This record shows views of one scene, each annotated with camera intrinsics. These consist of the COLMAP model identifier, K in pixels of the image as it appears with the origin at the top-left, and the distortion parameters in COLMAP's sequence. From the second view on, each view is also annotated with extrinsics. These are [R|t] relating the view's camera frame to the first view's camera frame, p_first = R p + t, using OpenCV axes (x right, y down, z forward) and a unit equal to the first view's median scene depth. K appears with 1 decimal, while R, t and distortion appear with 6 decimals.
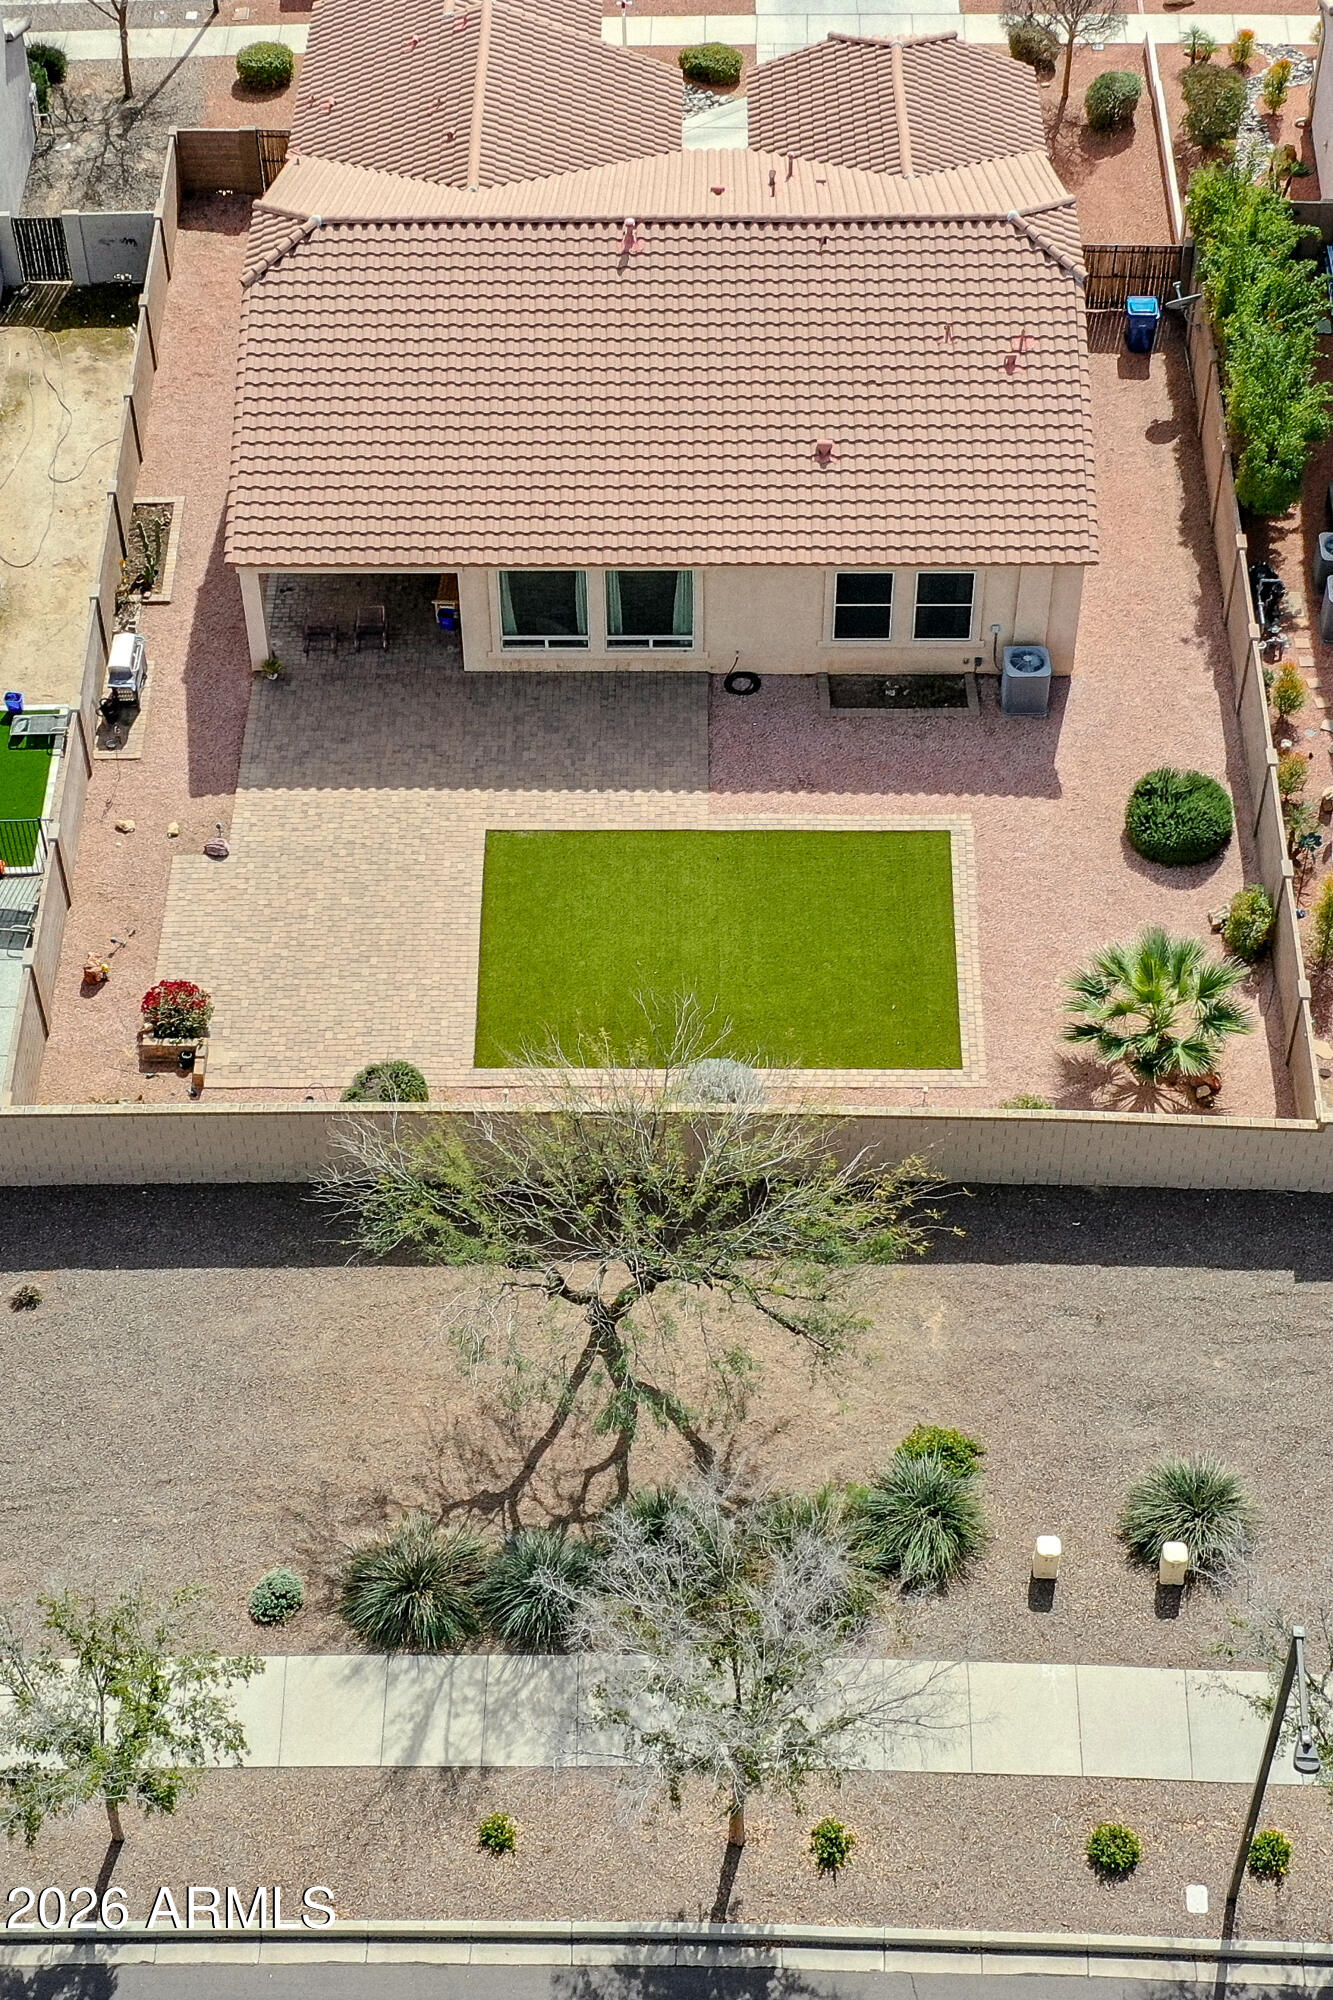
lens RADIAL K [[3393.1, 0, 637.8], [0, 3393.1, 1003.7], [0, 0, 1]] dist [-0.005126, 0.092671]
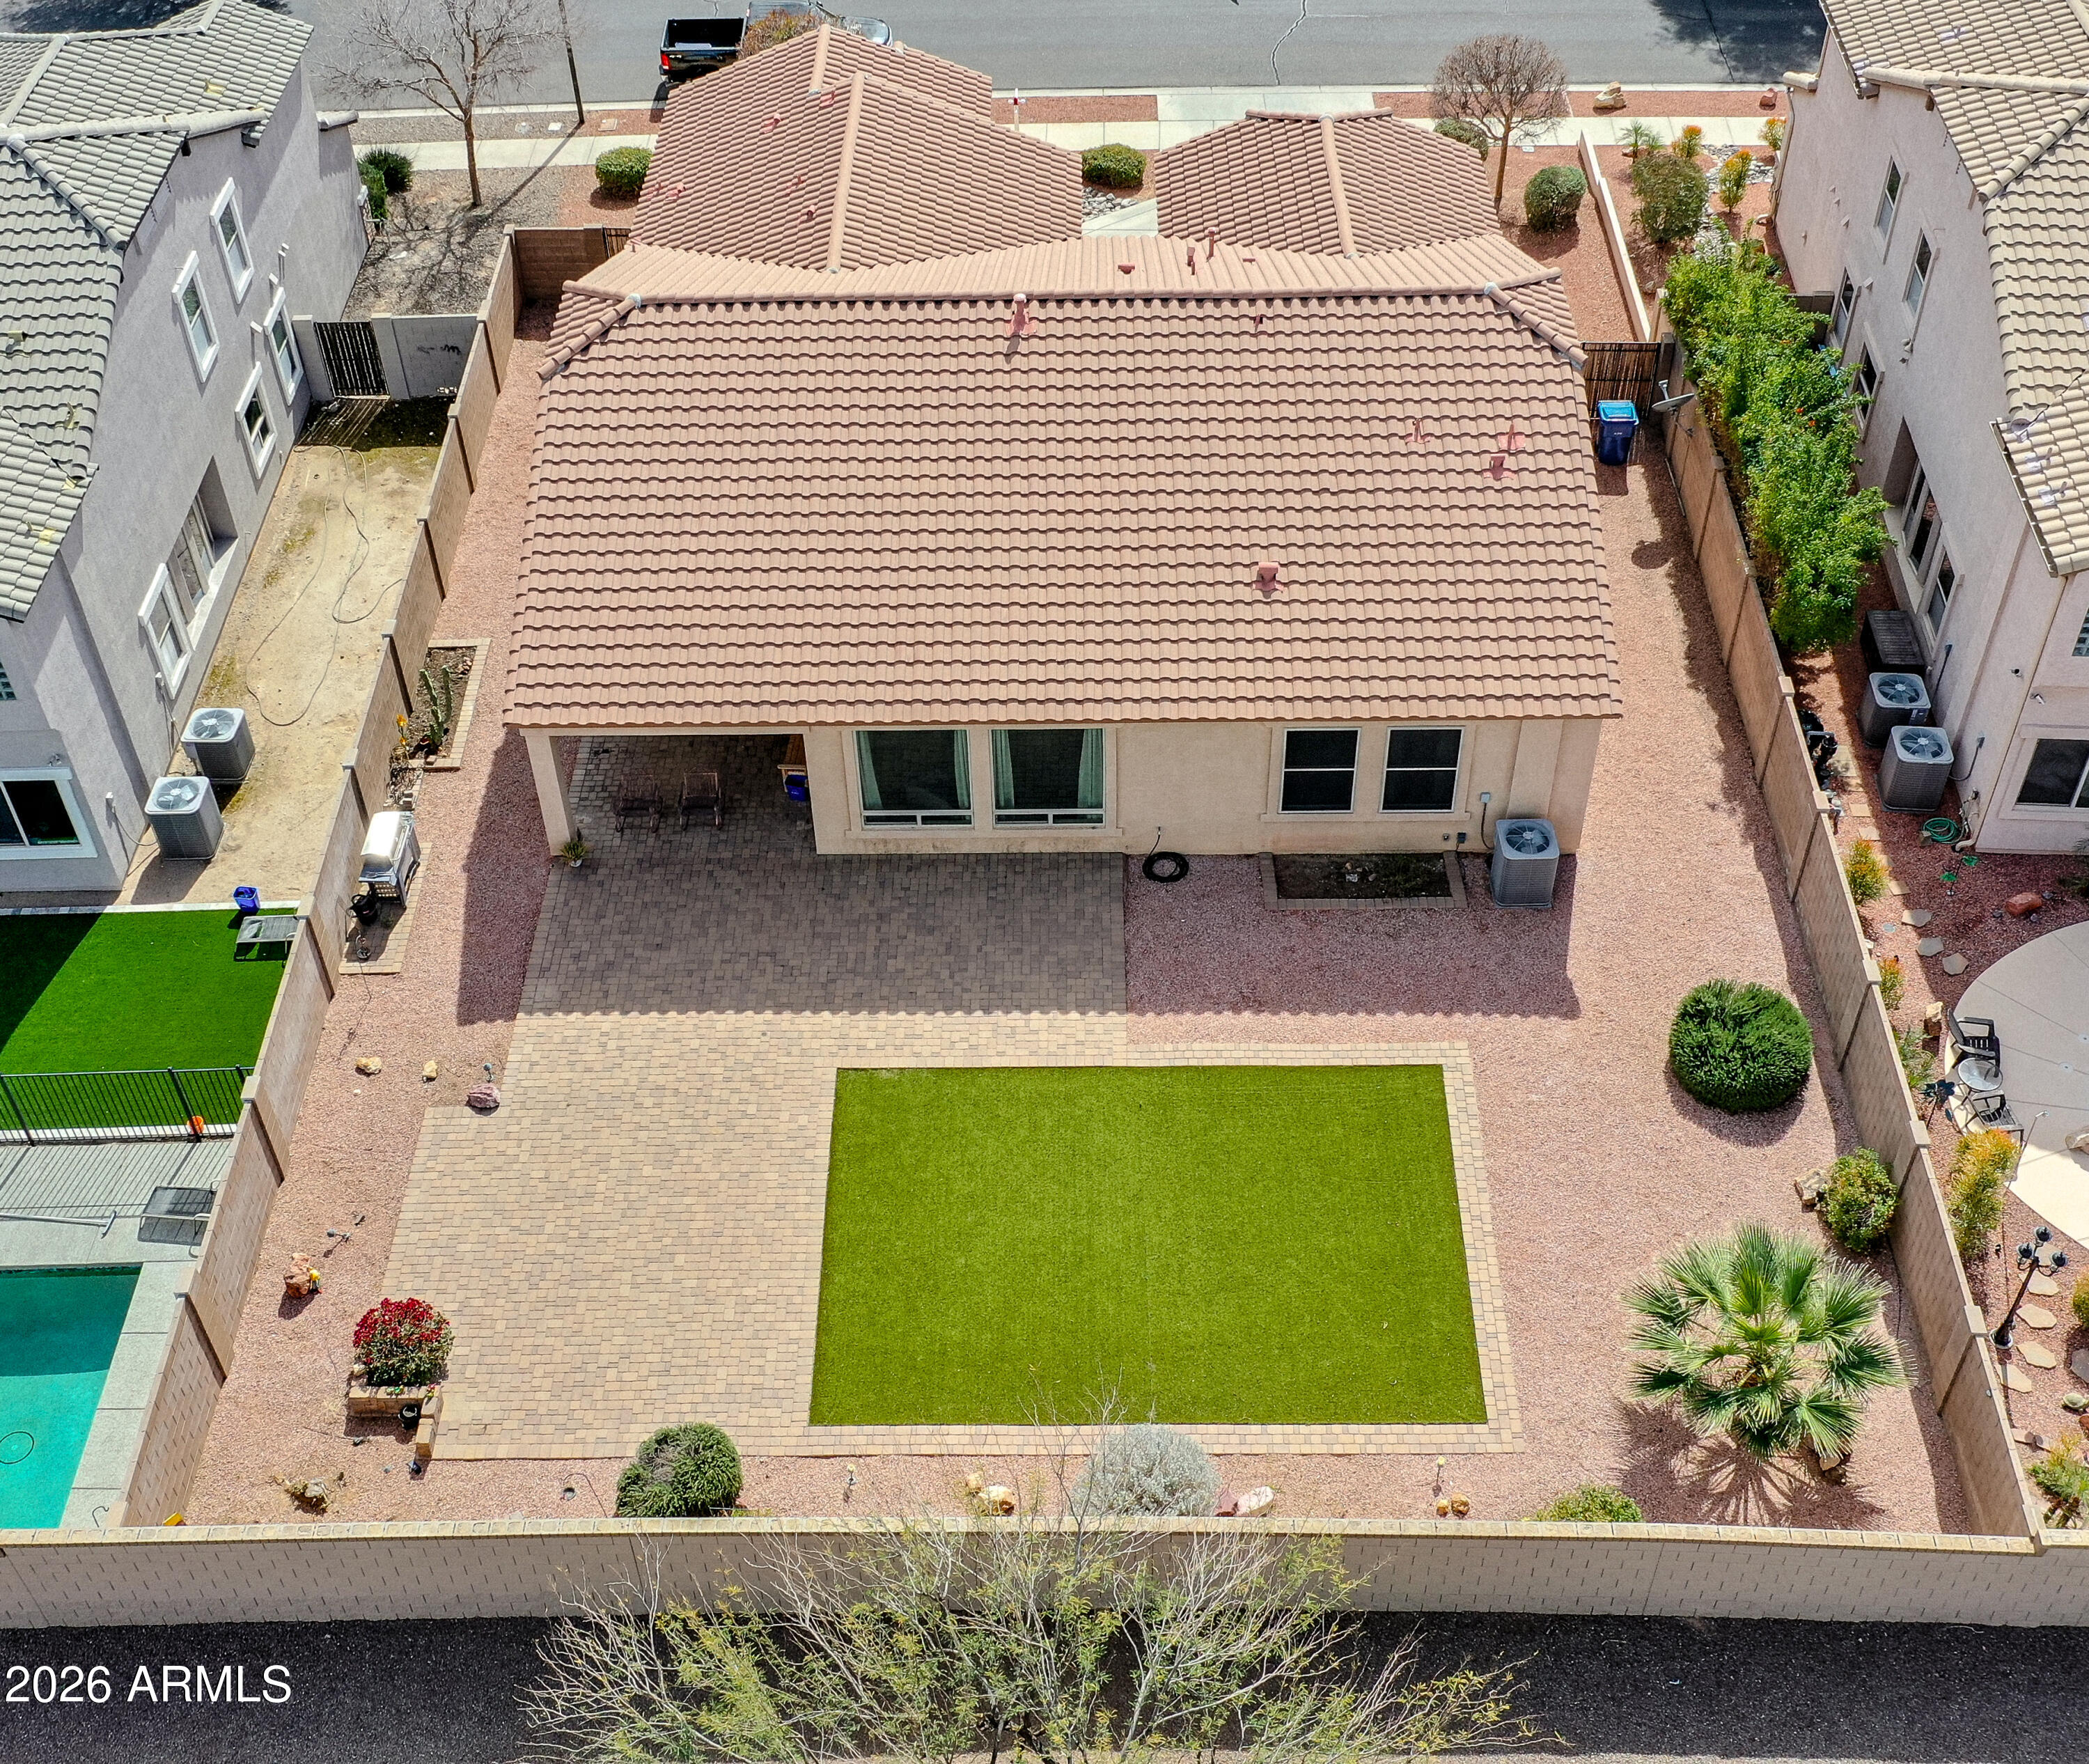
lens RADIAL K [[2457.4, 0, 1072.8], [0, 2457.4, 877.0], [0, 0, 1]] dist [-0.007654, -0.005336]
pose [[0.999905, -0.008260, 0.011010, 0.002704], [0.008788, 0.998771, -0.048778, -0.064900], [-0.010594, 0.048870, 0.998749, 0.429088]]
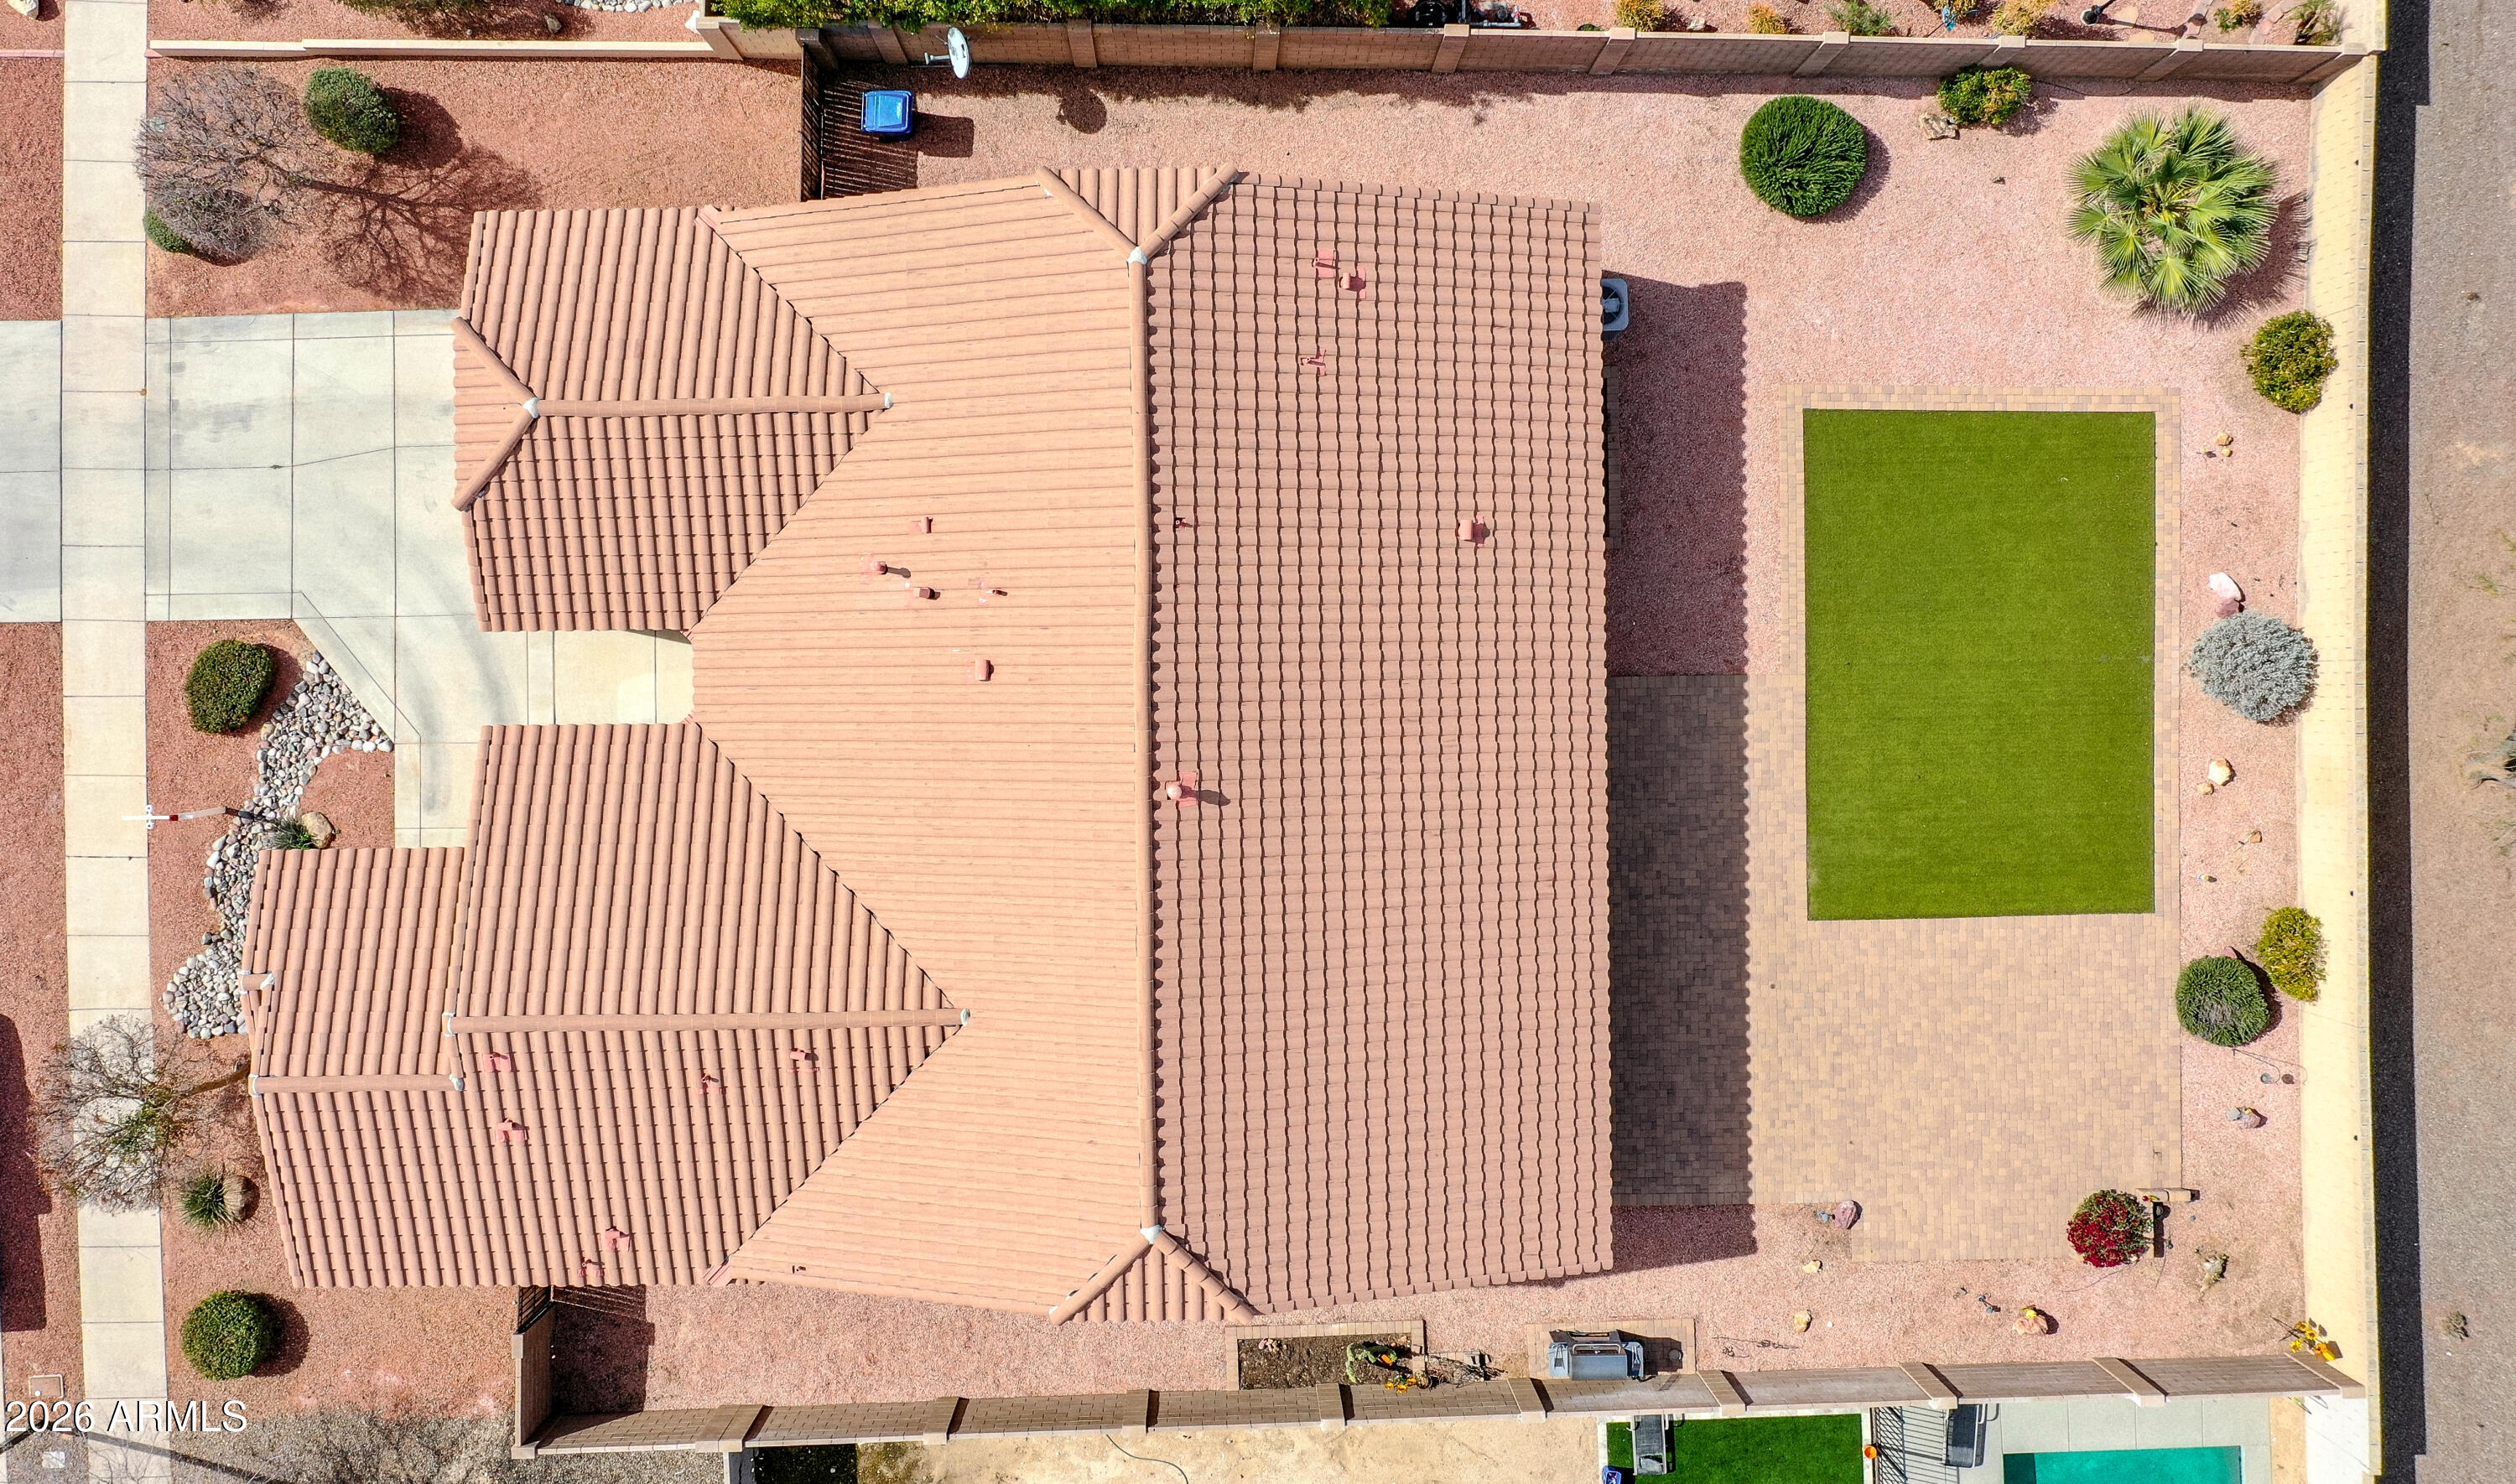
lens RADIAL K [[2165.5, 0, 1169.8], [0, 2165.5, 656.3], [0, 0, 1]] dist [-0.037065, 0.089071]
pose [[-0.023207, -0.999503, 0.021323, 0.016710], [0.703322, -0.001165, 0.710870, -0.564359], [-0.710492, 0.031495, 0.703000, 0.692783]]
